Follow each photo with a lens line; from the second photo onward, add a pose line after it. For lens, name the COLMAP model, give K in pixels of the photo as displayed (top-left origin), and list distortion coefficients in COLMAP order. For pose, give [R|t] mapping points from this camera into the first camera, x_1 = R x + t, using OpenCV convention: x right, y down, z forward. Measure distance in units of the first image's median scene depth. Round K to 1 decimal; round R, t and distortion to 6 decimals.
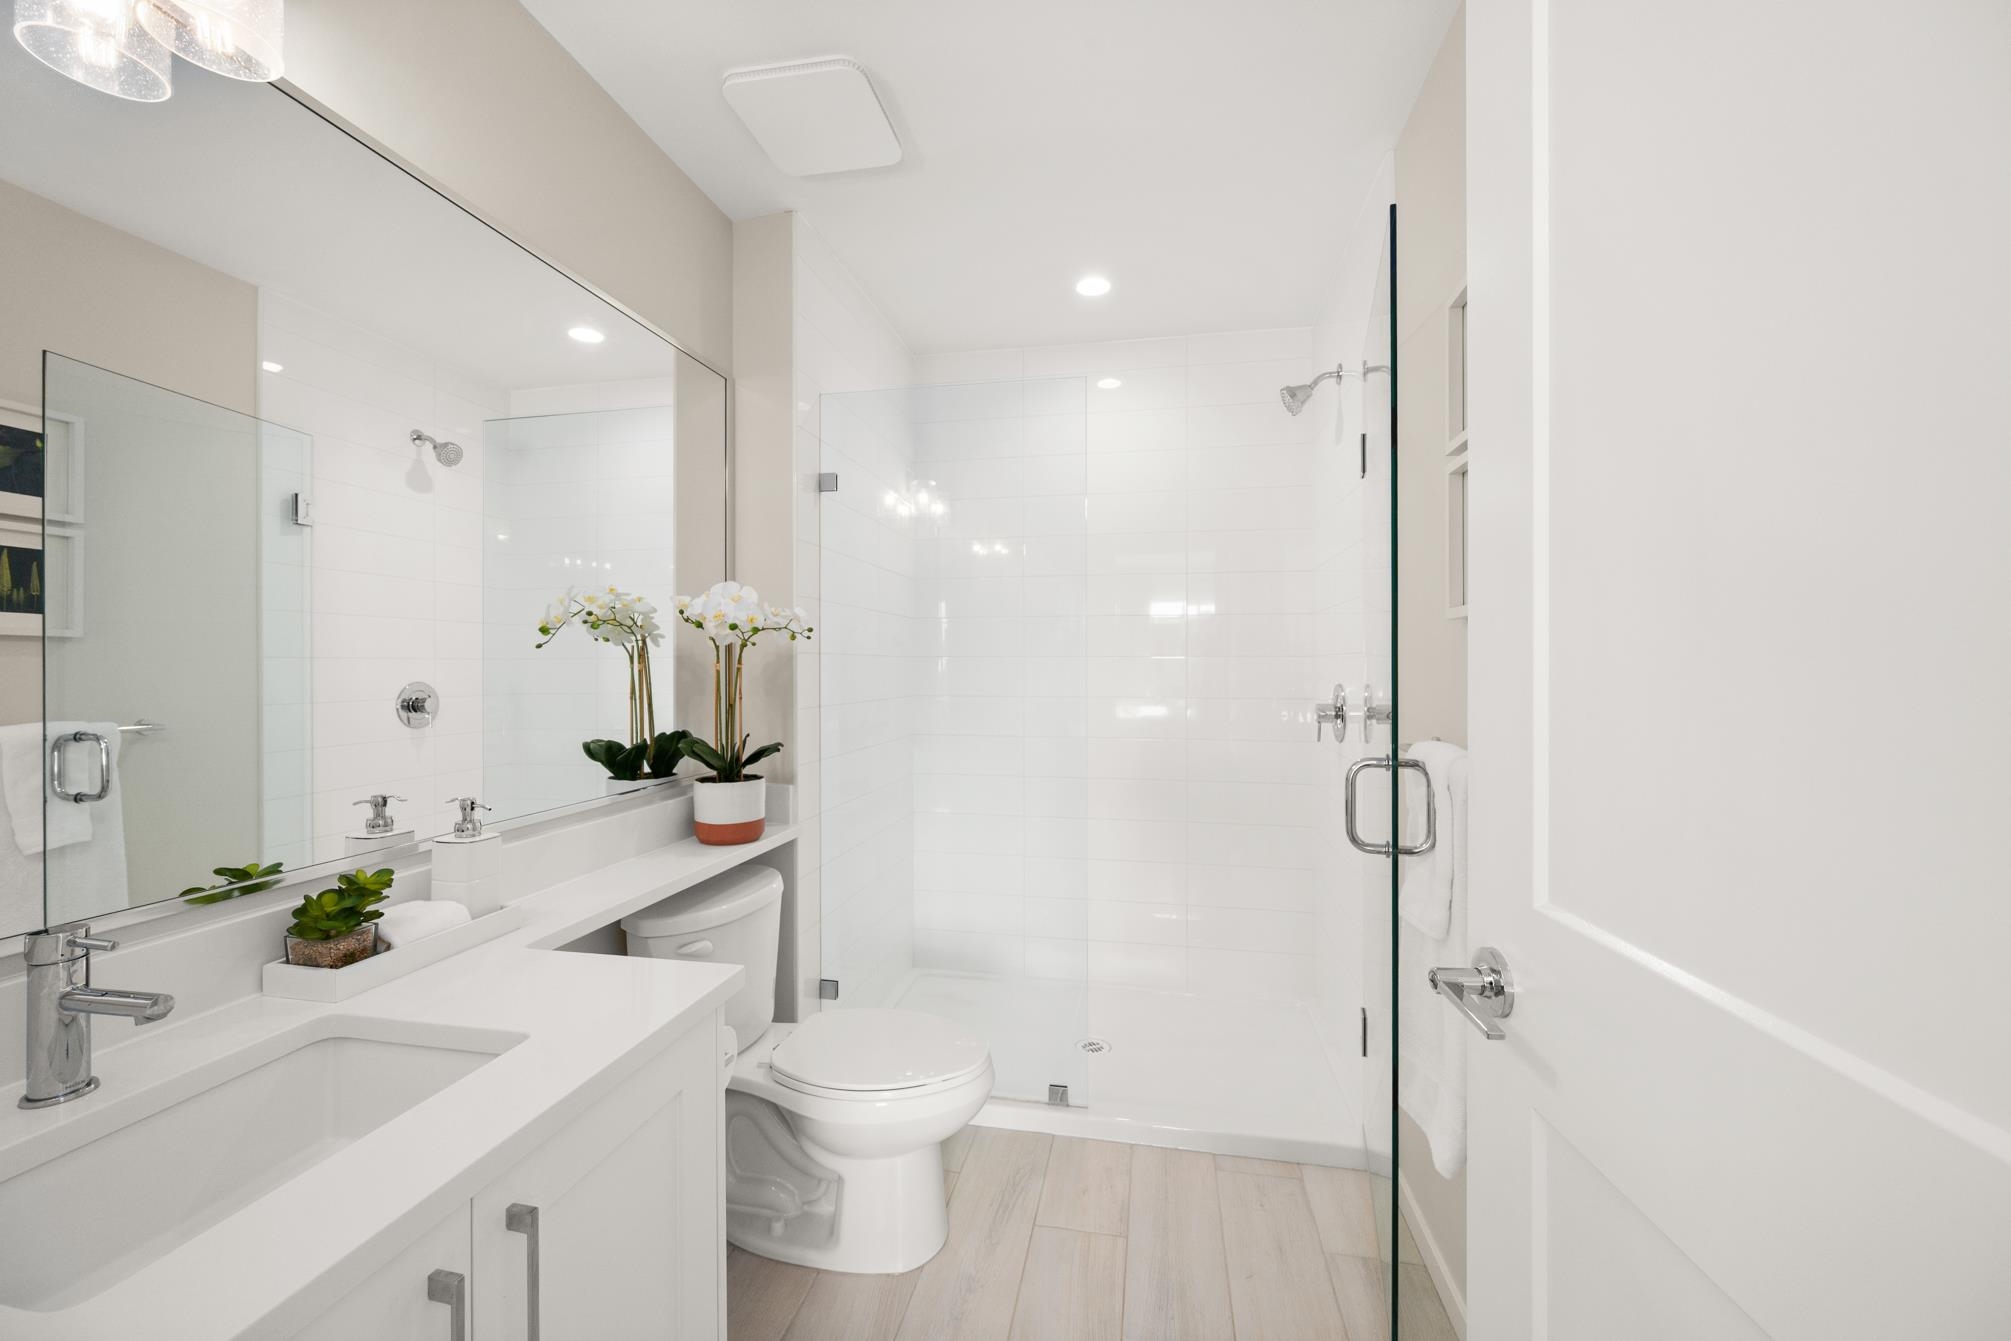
lens RADIAL K [[788.1, 0, 1004.8], [0, 788.1, 674.8], [0, 0, 1]] dist [-0.002249, -0.000054]
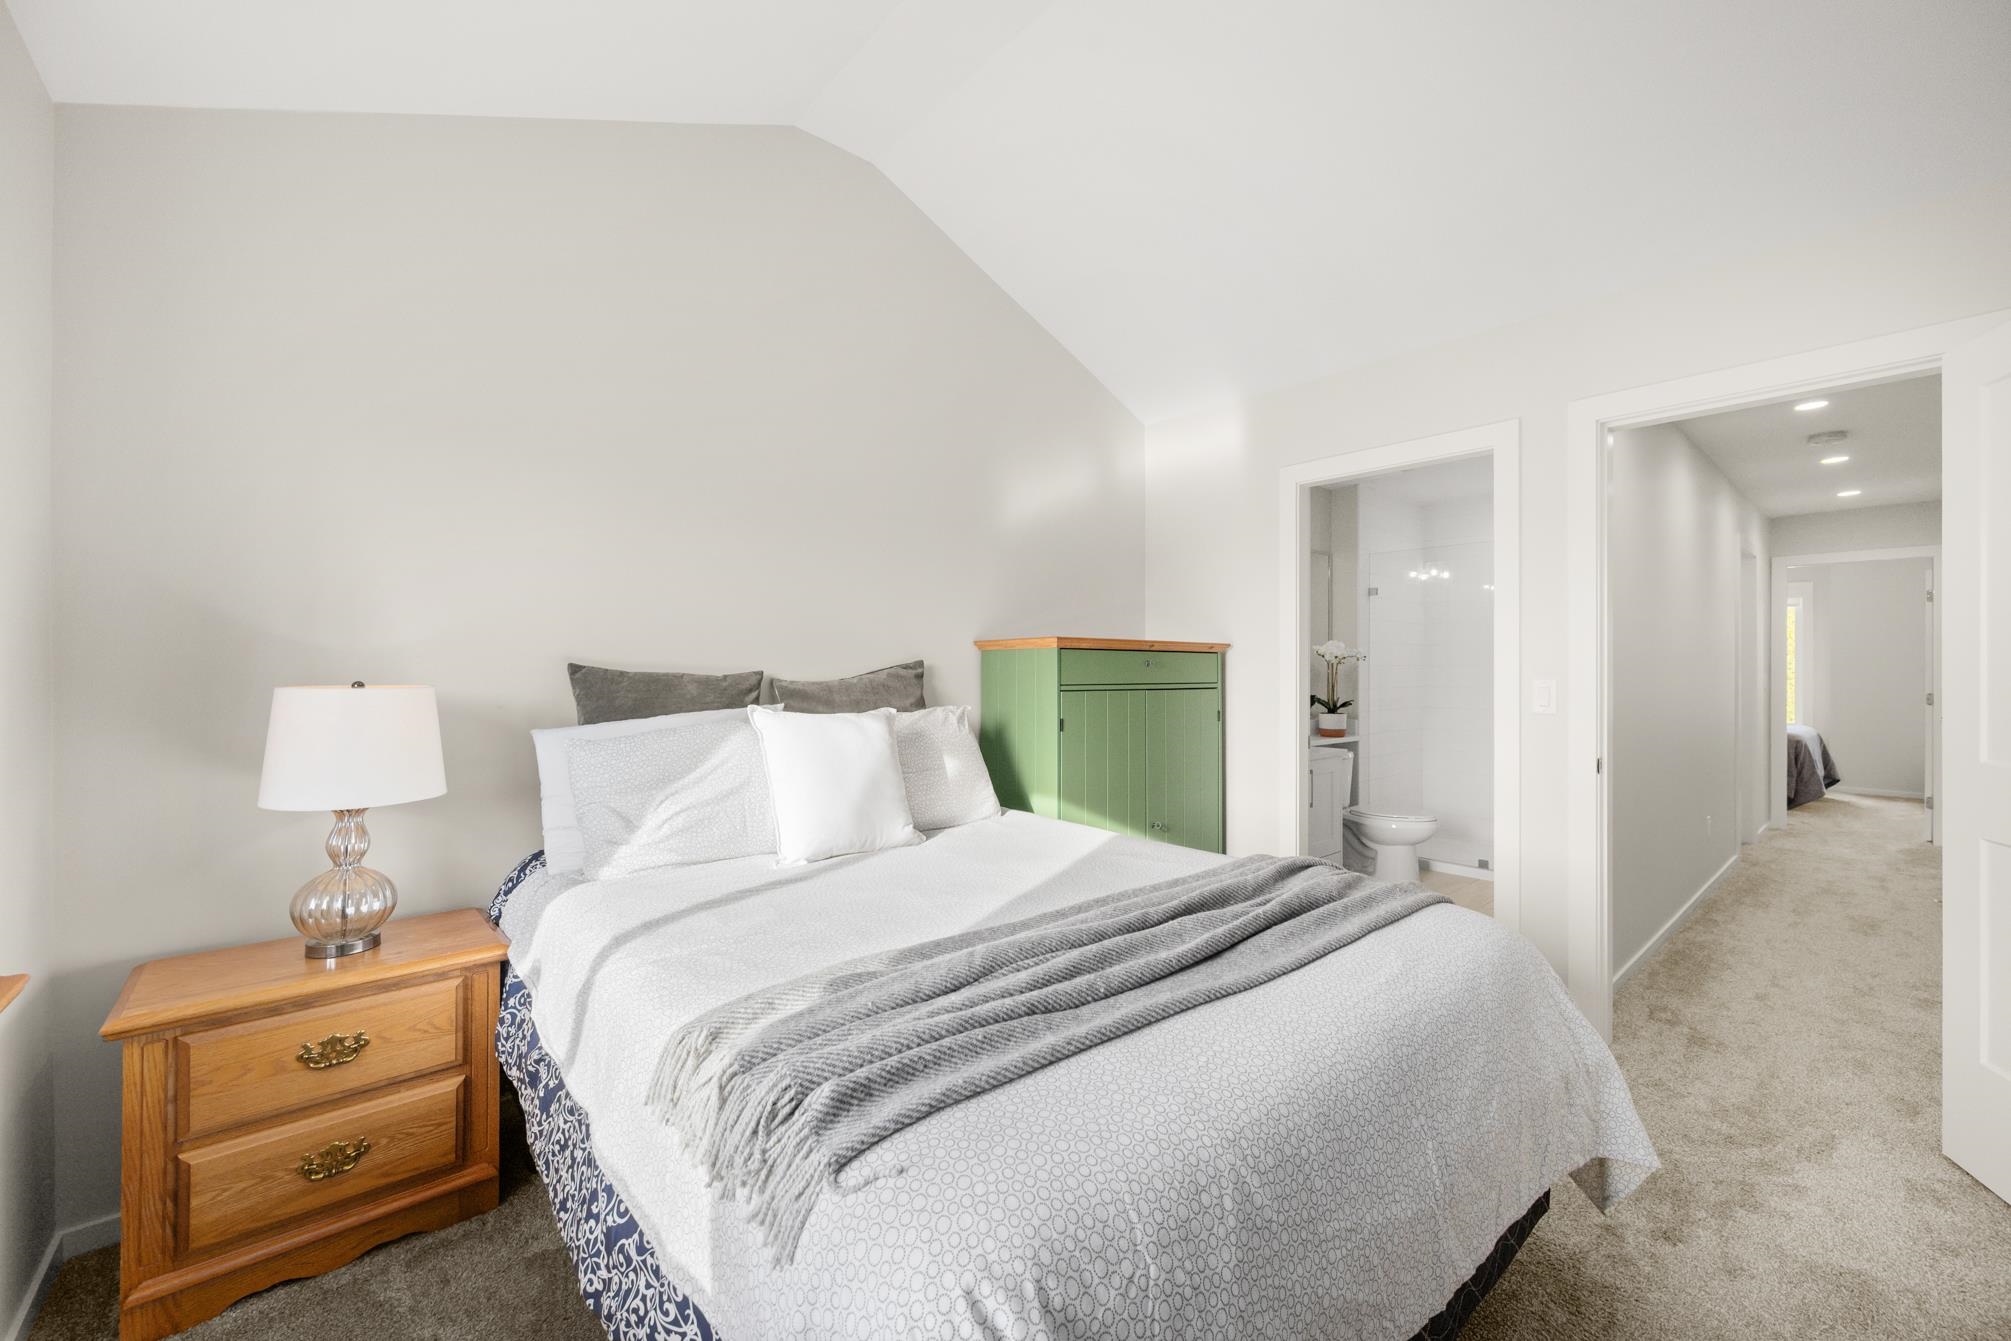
lens RADIAL K [[788.1, 0, 1005.1], [0, 788.1, 669.9], [0, 0, 1]] dist [-0.002249, -0.000054]
pose [[0.781877, 0.000370, -0.623432, 0.419027], [0.000426, 0.999999, 0.001128, -0.016424], [0.623432, -0.001147, 0.781877, -1.667067]]
